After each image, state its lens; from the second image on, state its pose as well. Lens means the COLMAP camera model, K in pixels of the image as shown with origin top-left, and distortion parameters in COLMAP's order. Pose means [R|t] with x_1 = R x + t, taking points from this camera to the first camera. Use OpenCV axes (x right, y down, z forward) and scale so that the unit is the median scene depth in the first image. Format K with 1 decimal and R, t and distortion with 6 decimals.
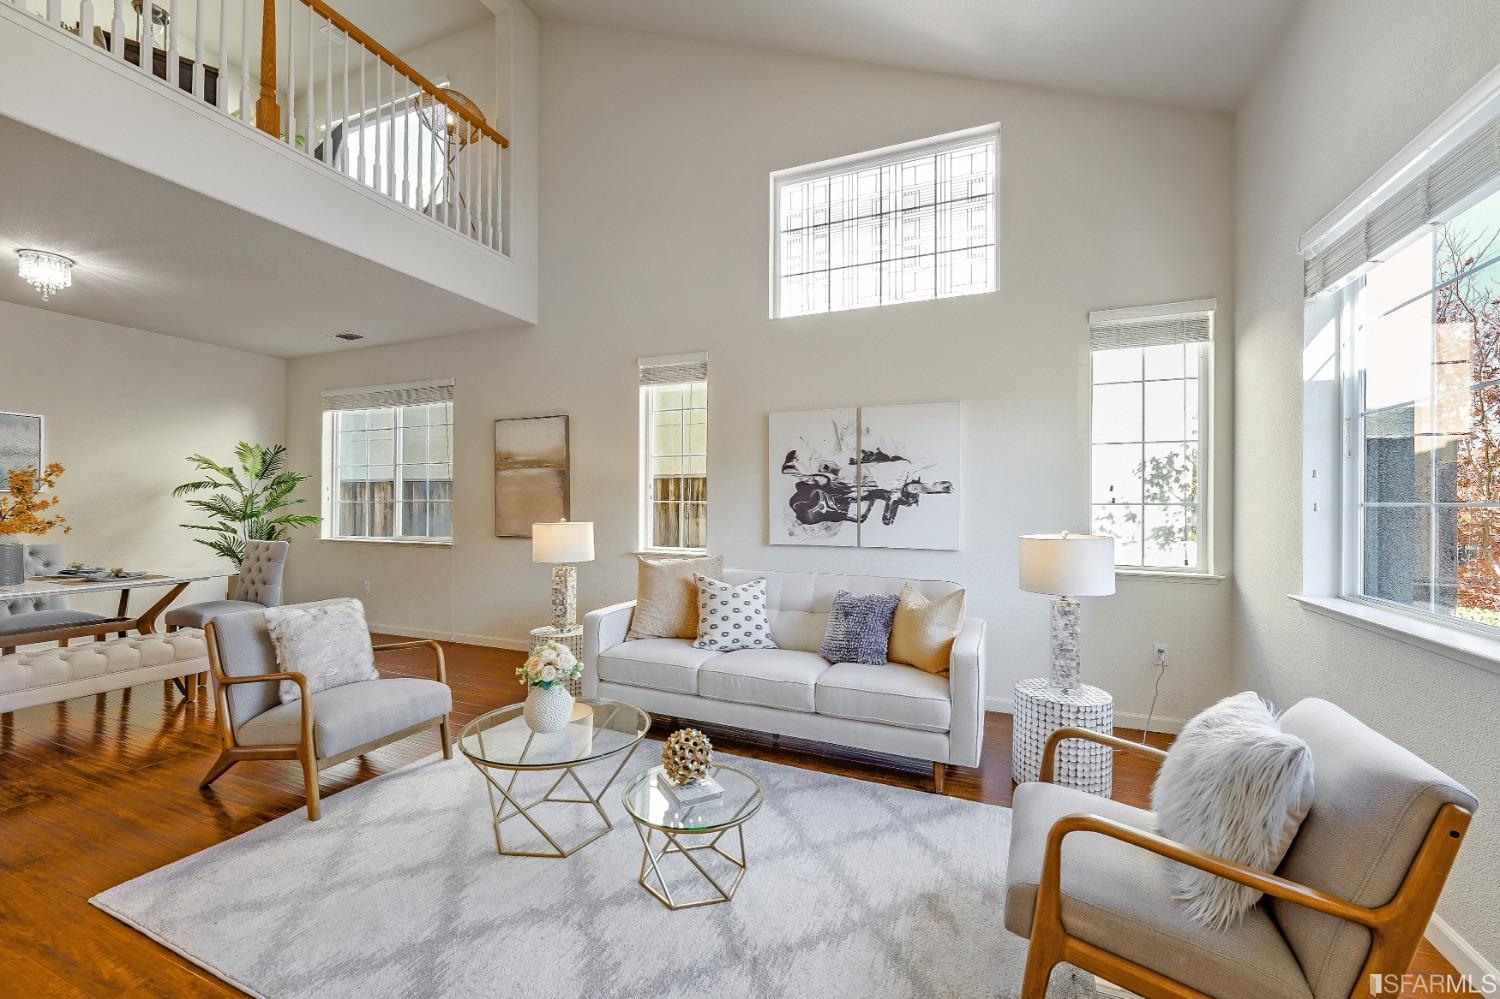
lens RADIAL K [[610.9, 0, 750.0], [0, 610.9, 499.5], [0, 0, 1]] dist [-0.000200, -0.000011]
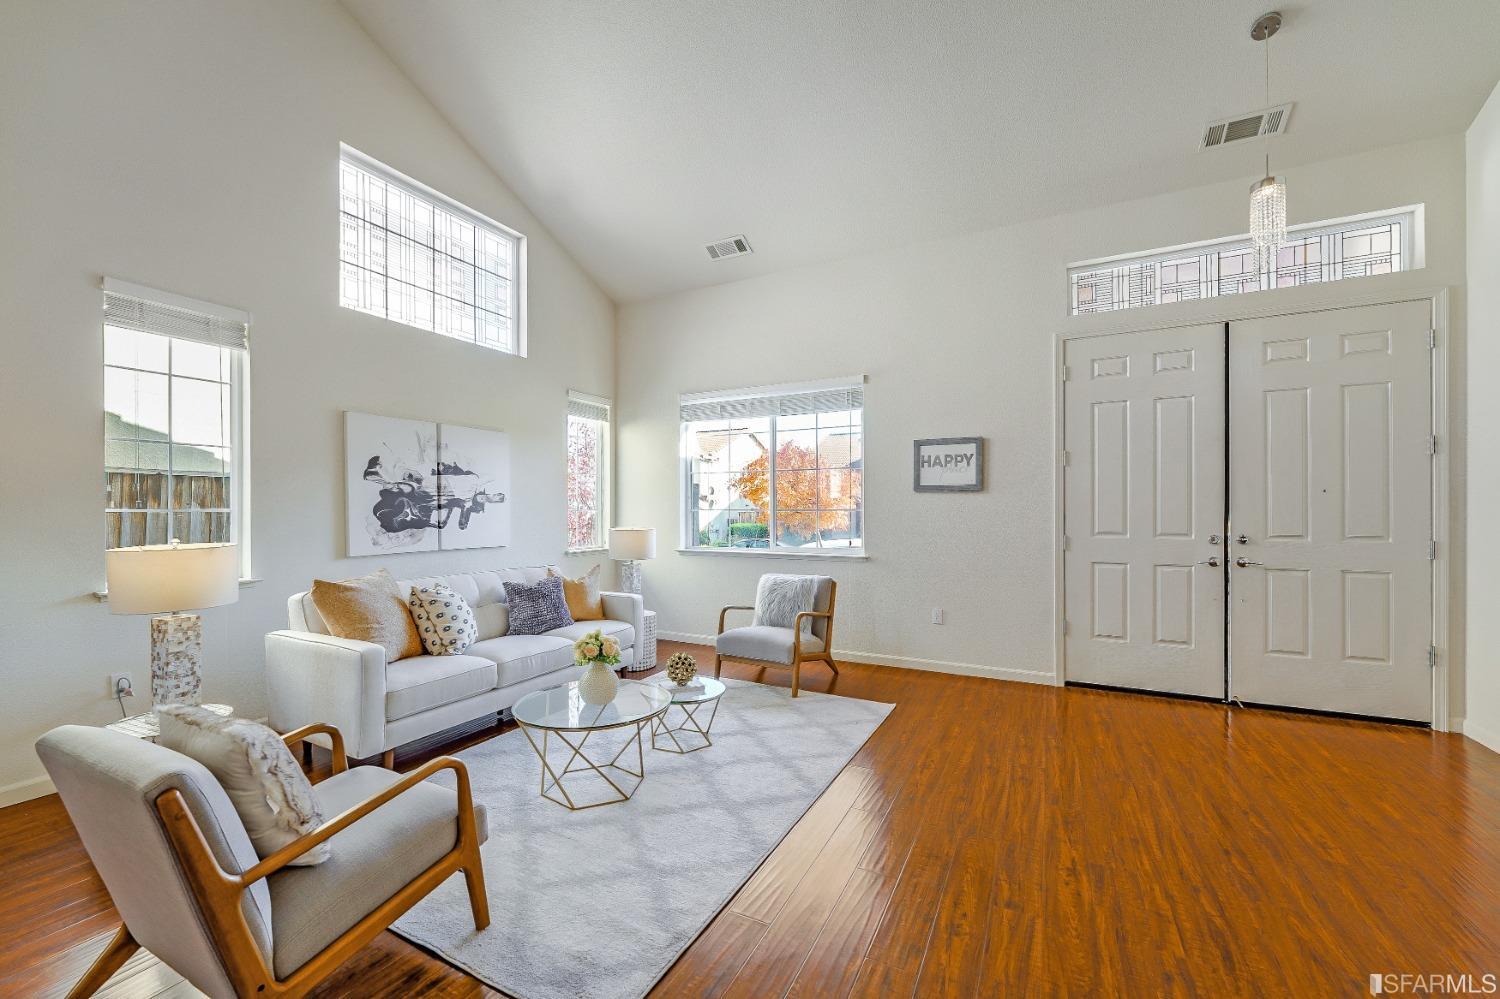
lens RADIAL K [[610.9, 0, 750.0], [0, 610.9, 499.5], [0, 0, 1]] dist [-0.000200, -0.000011]
pose [[0.070134, 0.011437, 0.997472, -0.872623], [-0.004082, 0.999929, -0.011178, -0.004166], [-0.997529, -0.003288, 0.070176, 0.361262]]
